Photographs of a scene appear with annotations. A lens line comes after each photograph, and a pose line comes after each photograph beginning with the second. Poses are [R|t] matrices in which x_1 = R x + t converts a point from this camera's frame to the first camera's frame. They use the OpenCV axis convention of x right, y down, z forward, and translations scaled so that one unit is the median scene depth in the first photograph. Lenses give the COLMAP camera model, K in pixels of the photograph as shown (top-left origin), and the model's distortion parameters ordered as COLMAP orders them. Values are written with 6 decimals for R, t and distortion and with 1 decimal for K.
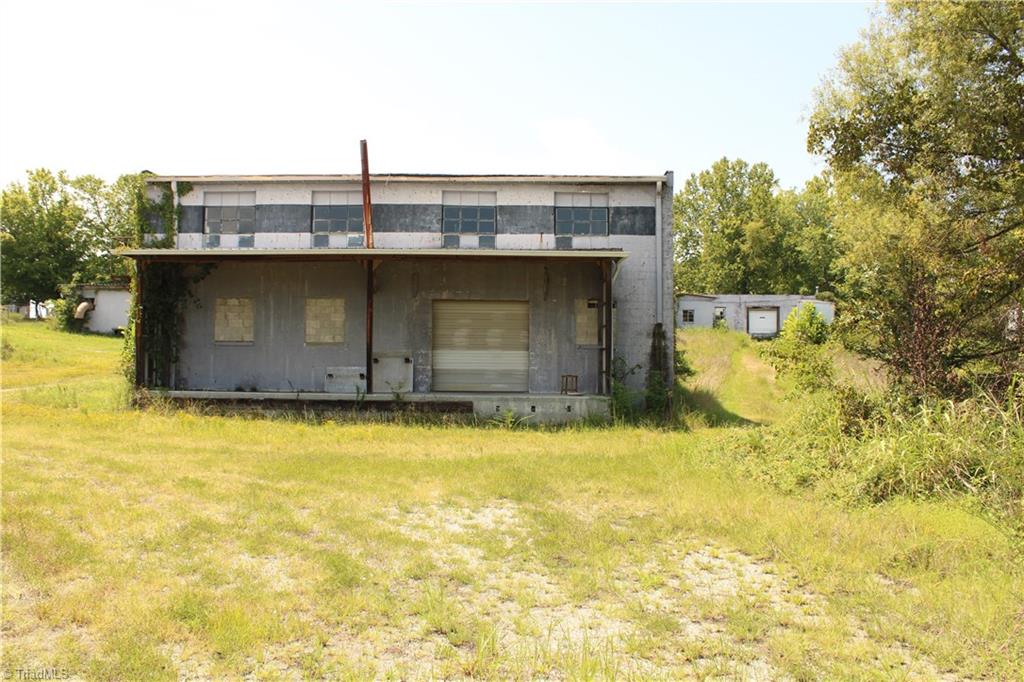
lens RADIAL K [[847.6, 0, 502.8], [0, 847.6, 341.6], [0, 0, 1]] dist [-0.150532, 0.089609]
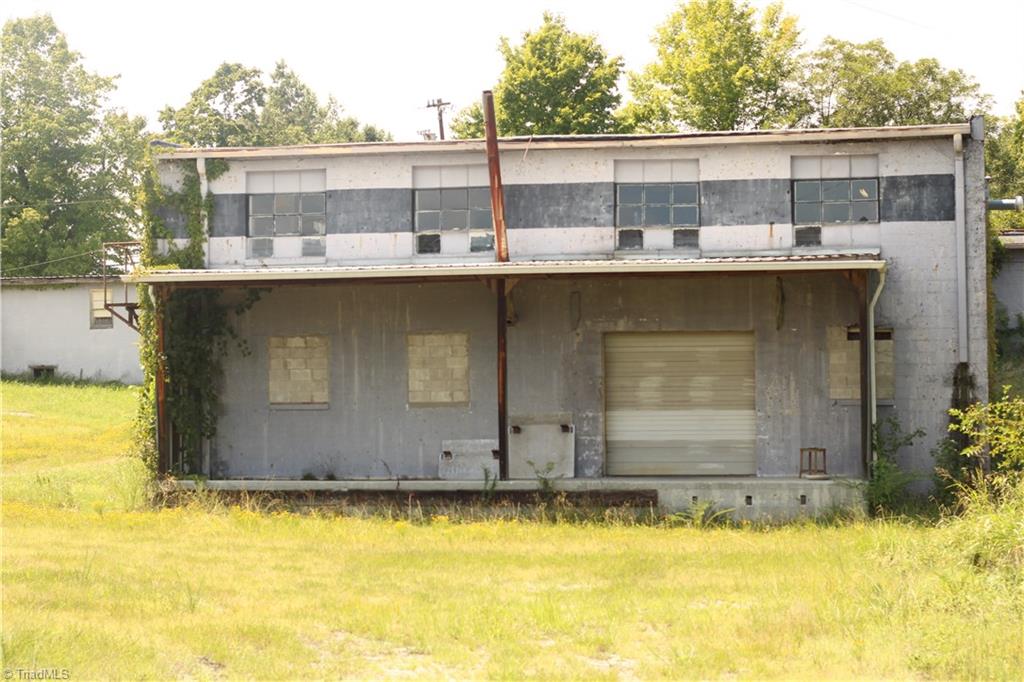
lens RADIAL K [[2414.0, 0, 517.9], [0, 2414.0, 339.2], [0, 0, 1]] dist [-0.050845, 0.000000]
pose [[0.981695, -0.021479, -0.189244, 0.199257], [0.020672, 0.999767, -0.006235, -0.034624], [0.189334, 0.002209, 0.981910, -0.802554]]
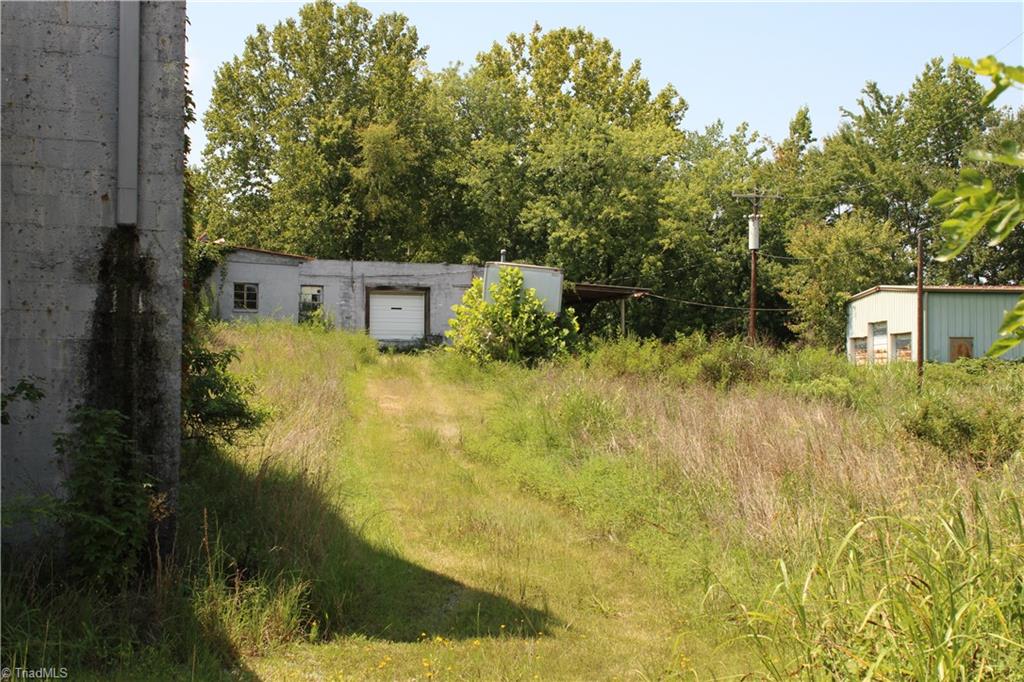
lens RADIAL K [[1532.9, 0, 513.6], [0, 1532.9, 336.3], [0, 0, 1]] dist [-0.007203, 0.000000]
pose [[0.925062, 0.016015, 0.379477, 0.117283], [-0.009196, 0.999762, -0.019777, 0.020254], [-0.379704, 0.014806, 0.924990, 0.518738]]
